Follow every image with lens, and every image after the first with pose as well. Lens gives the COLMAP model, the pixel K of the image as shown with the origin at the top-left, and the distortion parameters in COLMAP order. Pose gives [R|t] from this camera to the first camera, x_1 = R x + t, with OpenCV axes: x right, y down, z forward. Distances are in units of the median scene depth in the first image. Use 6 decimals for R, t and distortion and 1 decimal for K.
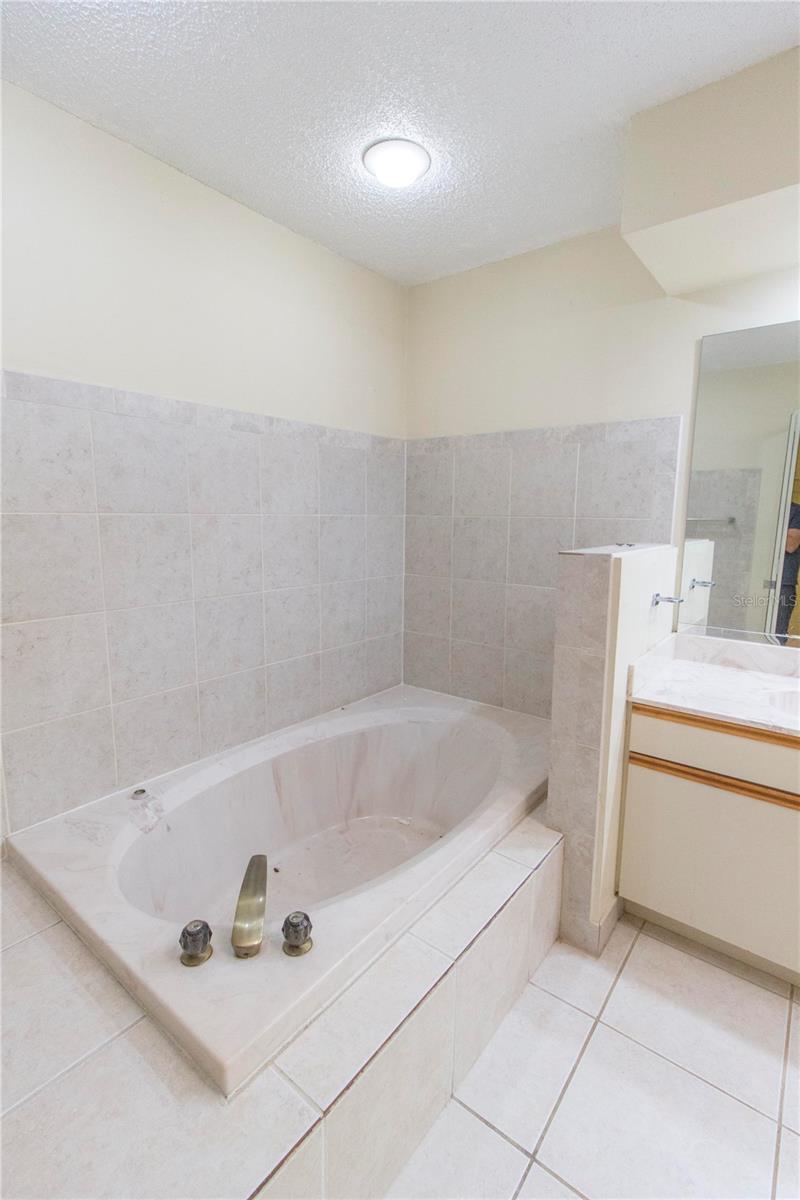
lens RADIAL K [[553.6, 0, 408.0], [0, 553.6, 596.6], [0, 0, 1]] dist [0.001685, 0.000119]
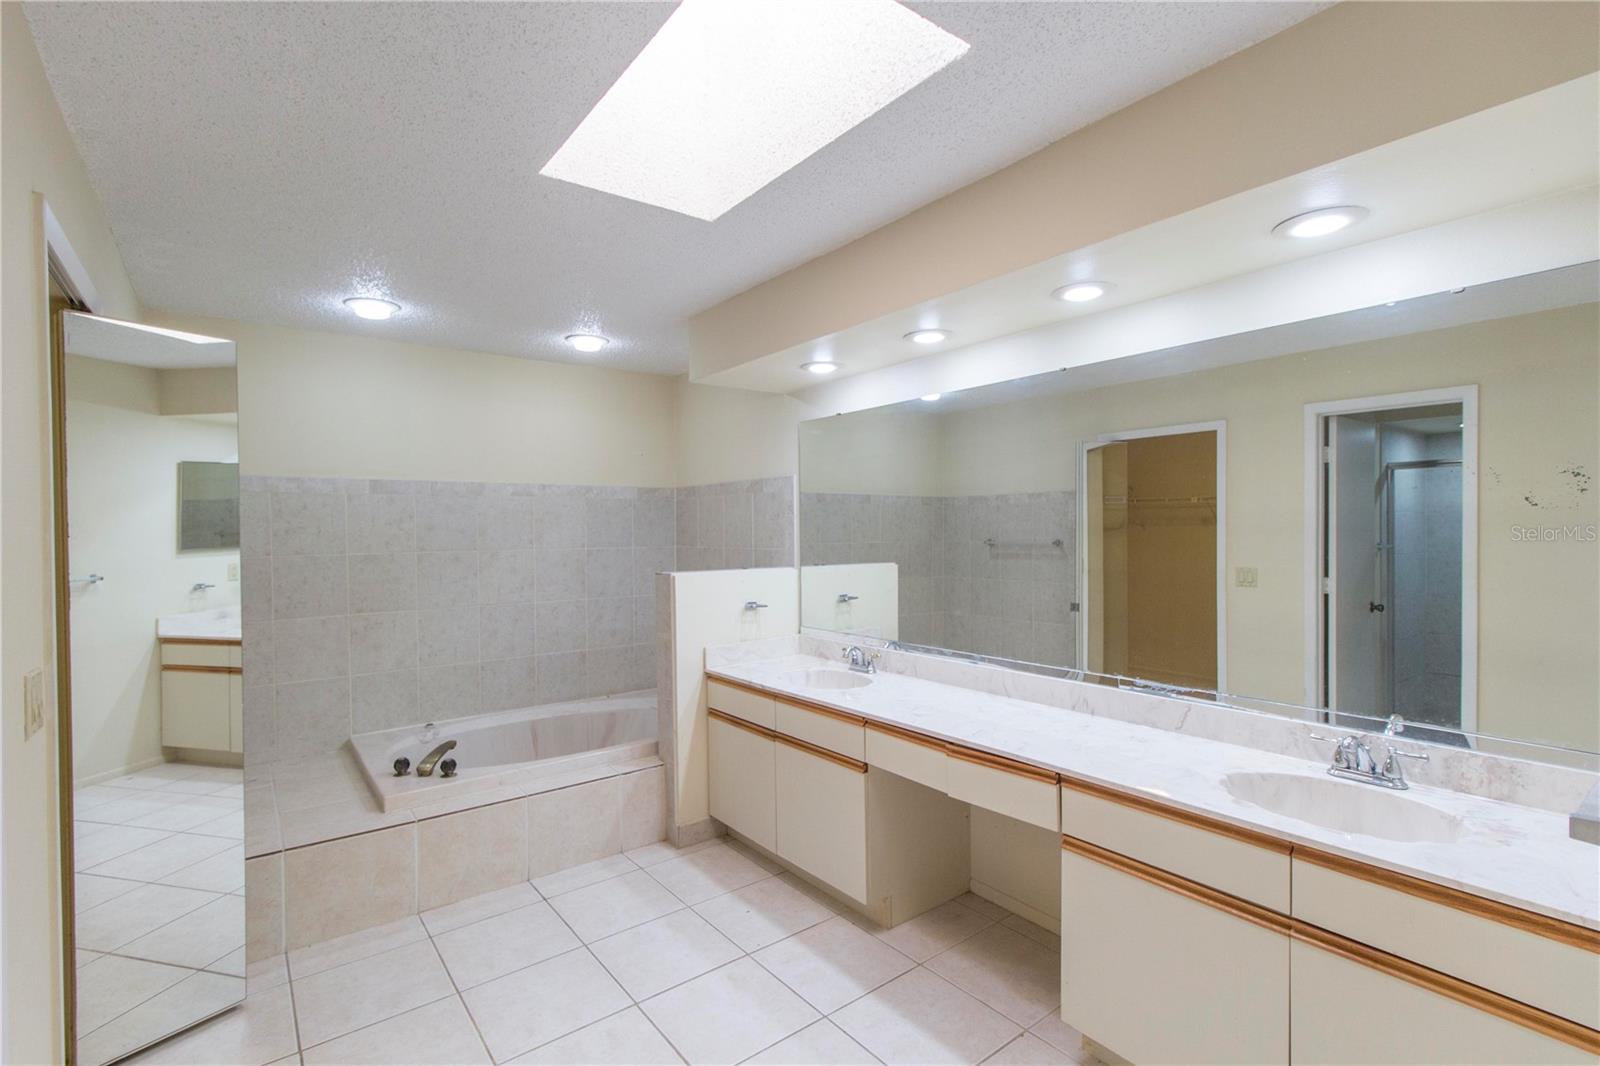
lens RADIAL K [[738.1, 0, 805.1], [0, 738.1, 537.1], [0, 0, 1]] dist [0.001685, 0.000119]
pose [[0.968883, -0.018164, -0.246850, 0.942428], [-0.016645, 0.990265, -0.138199, 0.080383], [0.246957, 0.138008, 0.959149, -0.728018]]
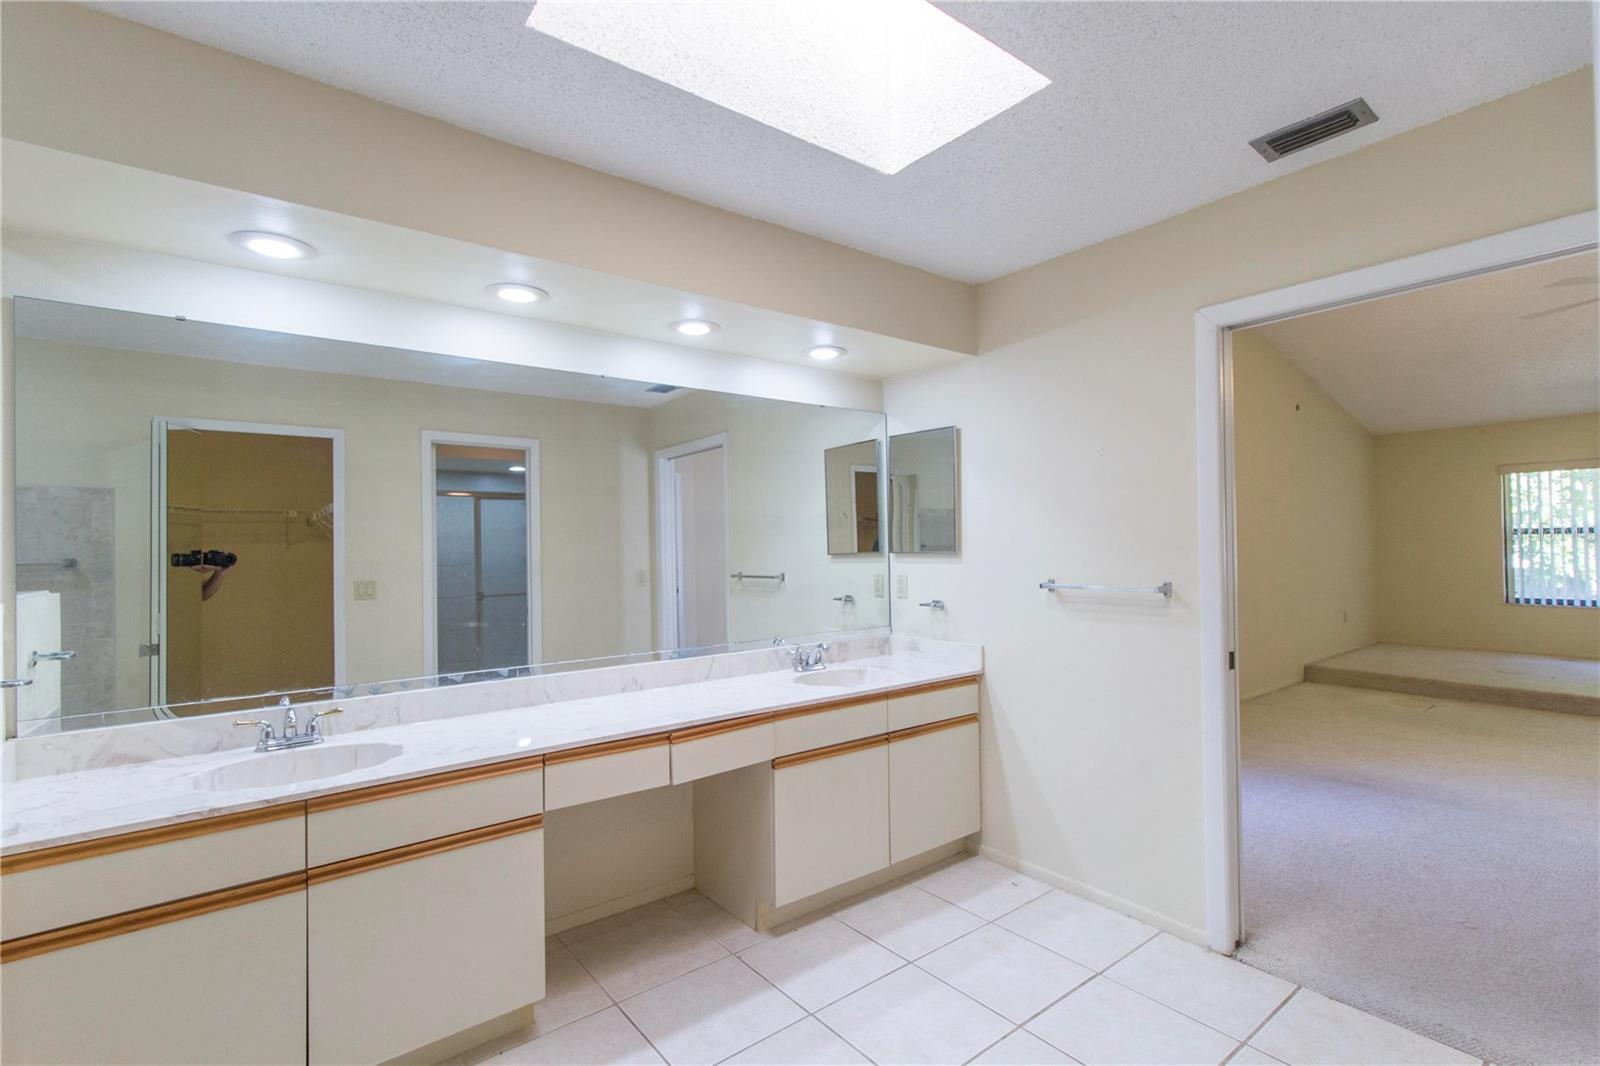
lens RADIAL K [[738.1, 0, 805.1], [0, 738.1, 537.1], [0, 0, 1]] dist [0.001685, 0.000119]
pose [[0.240202, -0.001006, 0.970723, -0.115113], [0.165258, 0.985444, -0.039871, 0.021531], [-0.956553, 0.169997, 0.236872, -0.094257]]
